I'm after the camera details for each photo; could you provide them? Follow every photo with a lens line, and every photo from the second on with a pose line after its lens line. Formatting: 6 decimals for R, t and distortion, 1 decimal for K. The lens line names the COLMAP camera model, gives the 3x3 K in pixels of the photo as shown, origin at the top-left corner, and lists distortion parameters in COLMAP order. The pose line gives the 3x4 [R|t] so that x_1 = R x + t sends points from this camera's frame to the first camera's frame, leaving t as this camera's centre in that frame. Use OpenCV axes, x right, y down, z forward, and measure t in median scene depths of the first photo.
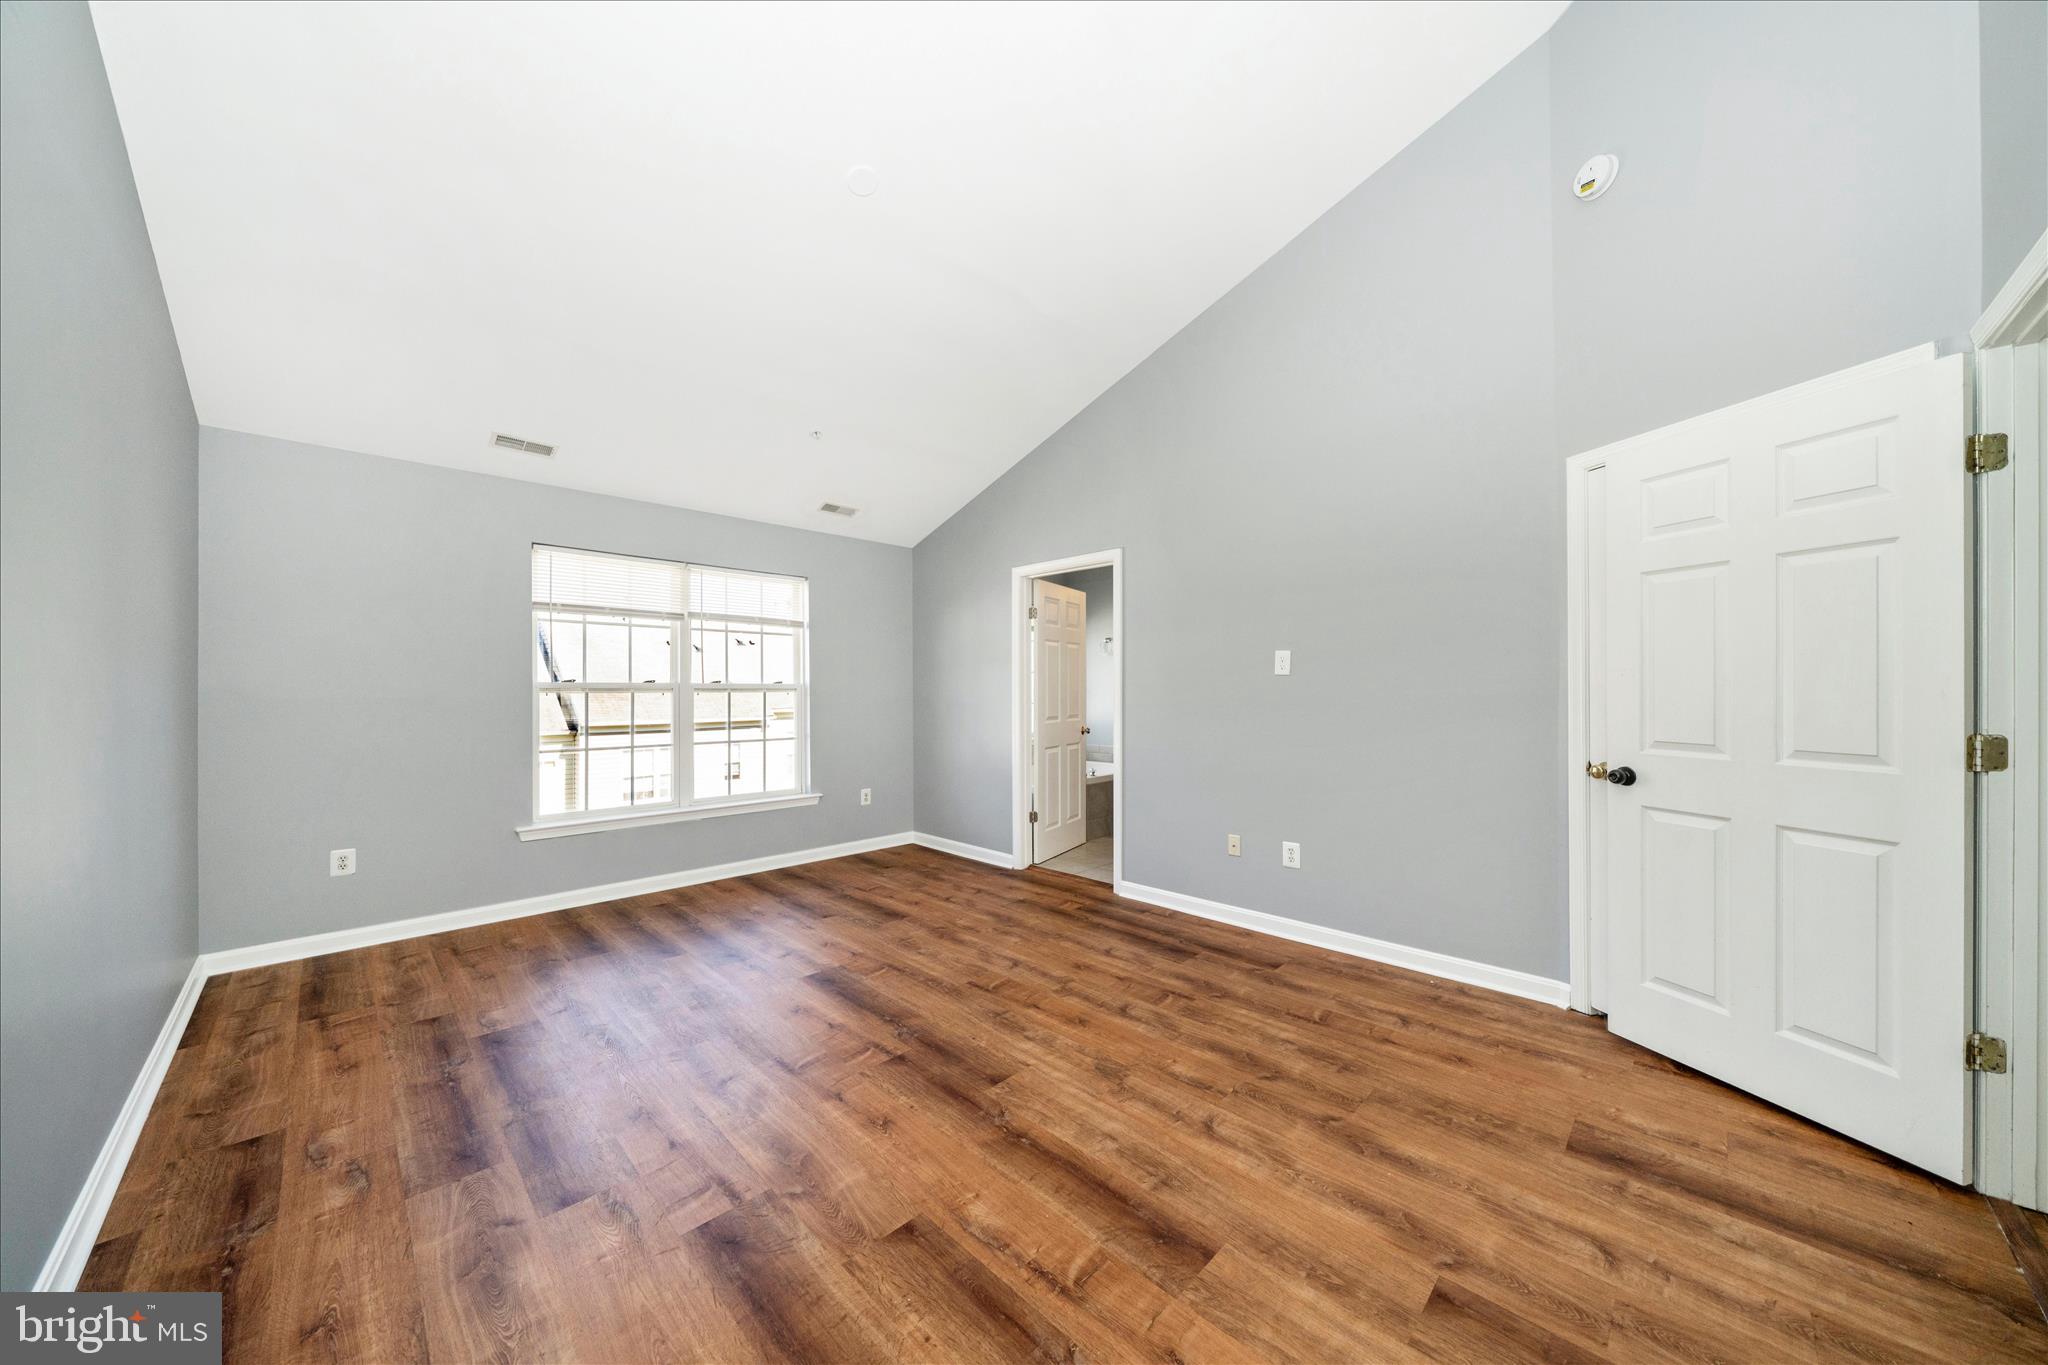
lens RADIAL K [[692.2, 0, 1019.0], [0, 692.2, 678.9], [0, 0, 1]] dist [-0.003053, -0.000118]
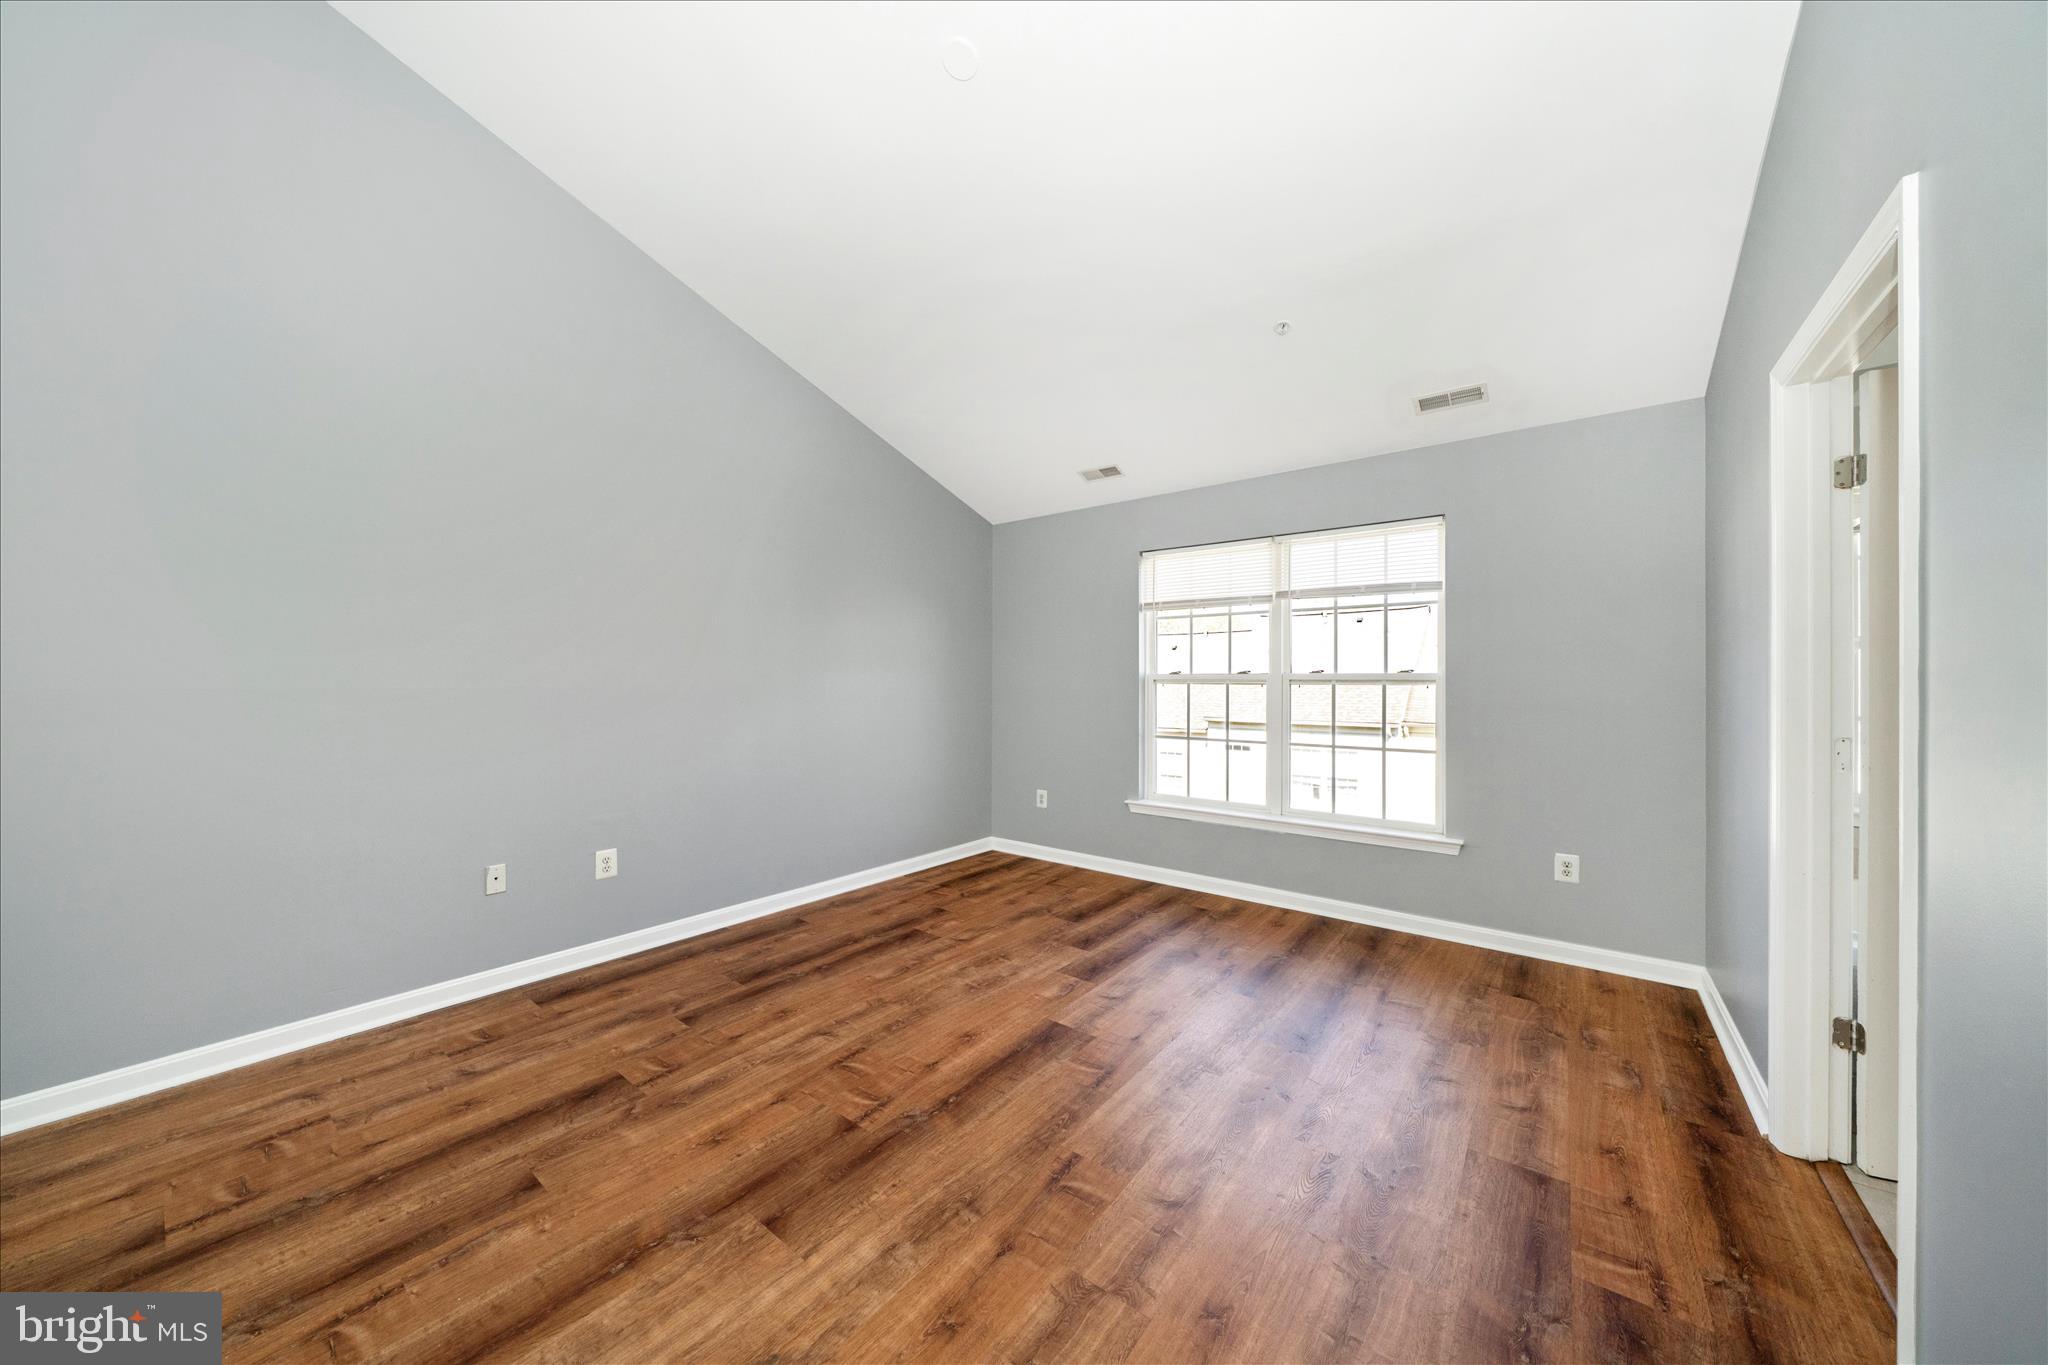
lens RADIAL K [[692.2, 0, 1019.2], [0, 692.2, 686.2], [0, 0, 1]] dist [-0.003053, -0.000118]
pose [[0.125576, 0.009637, -0.992037, 0.380287], [0.014702, 0.999825, 0.011574, 0.007125], [0.991975, -0.016039, 0.125412, 0.627065]]
